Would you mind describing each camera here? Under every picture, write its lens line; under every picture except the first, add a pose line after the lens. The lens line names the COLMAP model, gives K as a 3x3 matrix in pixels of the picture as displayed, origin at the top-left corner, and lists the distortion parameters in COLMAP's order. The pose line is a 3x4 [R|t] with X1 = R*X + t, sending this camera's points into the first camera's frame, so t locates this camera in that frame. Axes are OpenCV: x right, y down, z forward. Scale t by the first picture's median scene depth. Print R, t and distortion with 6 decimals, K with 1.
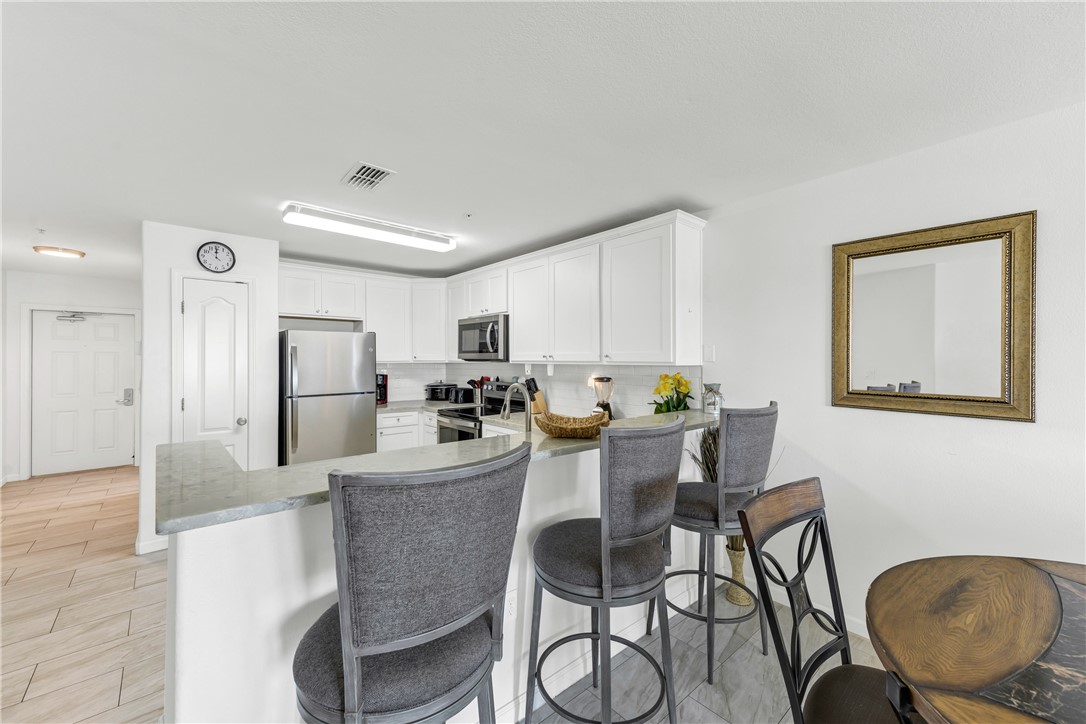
lens RADIAL K [[440.3, 0, 549.7], [0, 440.3, 356.6], [0, 0, 1]] dist [0.014403, -0.004208]
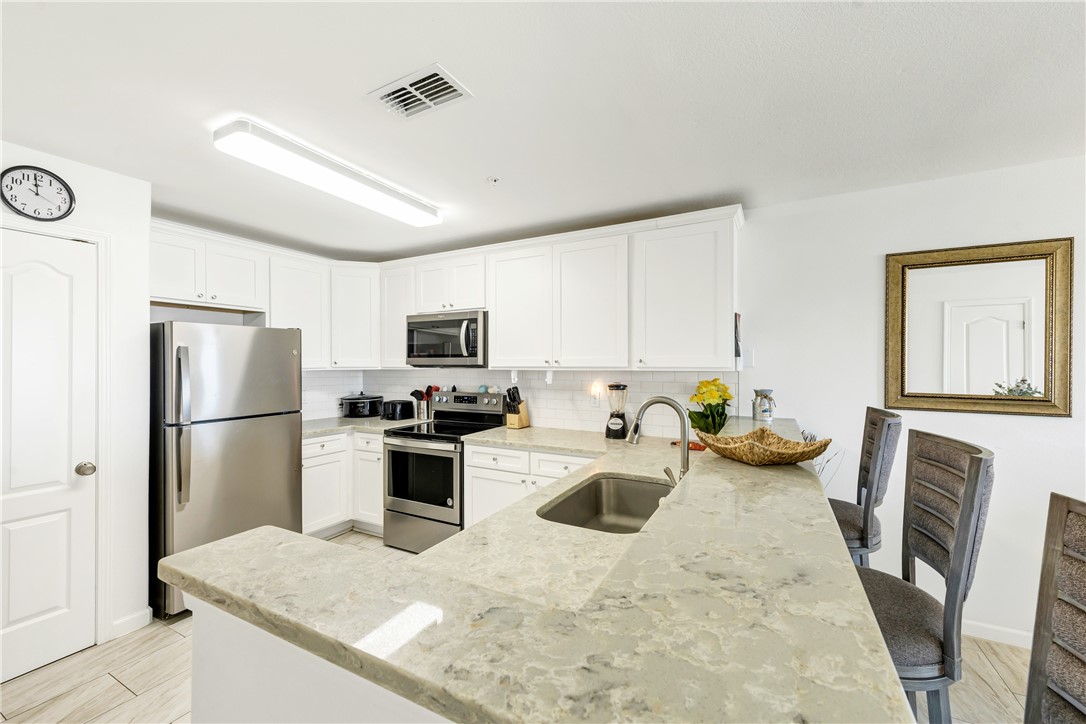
lens RADIAL K [[440.3, 0, 548.0], [0, 440.3, 361.3], [0, 0, 1]] dist [0.014403, -0.004208]
pose [[0.934620, -0.001512, 0.355645, -0.297186], [0.001425, 0.999999, 0.000508, -0.001335], [-0.355645, 0.000032, 0.934621, 0.188513]]
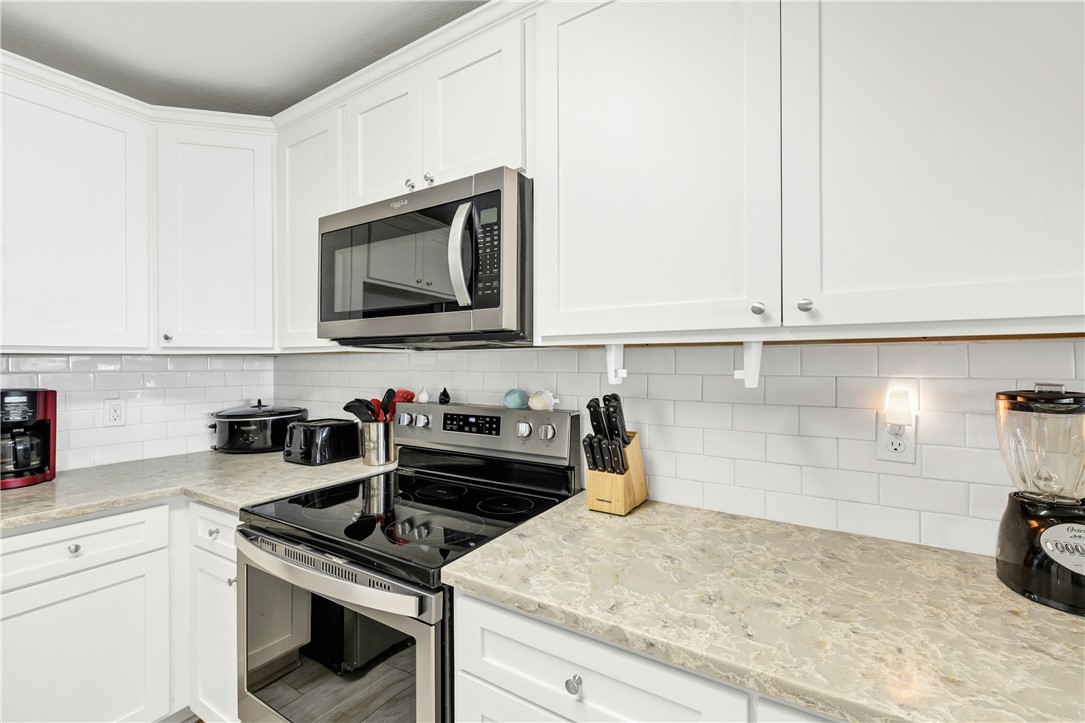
lens RADIAL K [[439.8, 0, 544.3], [0, 439.8, 353.5], [0, 0, 1]] dist [0.014403, -0.004208]
pose [[0.949775, 0.001004, 0.312932, -0.182160], [0.002537, 0.999937, -0.010909, 0.025479], [-0.312923, 0.011155, 0.949713, 0.768981]]
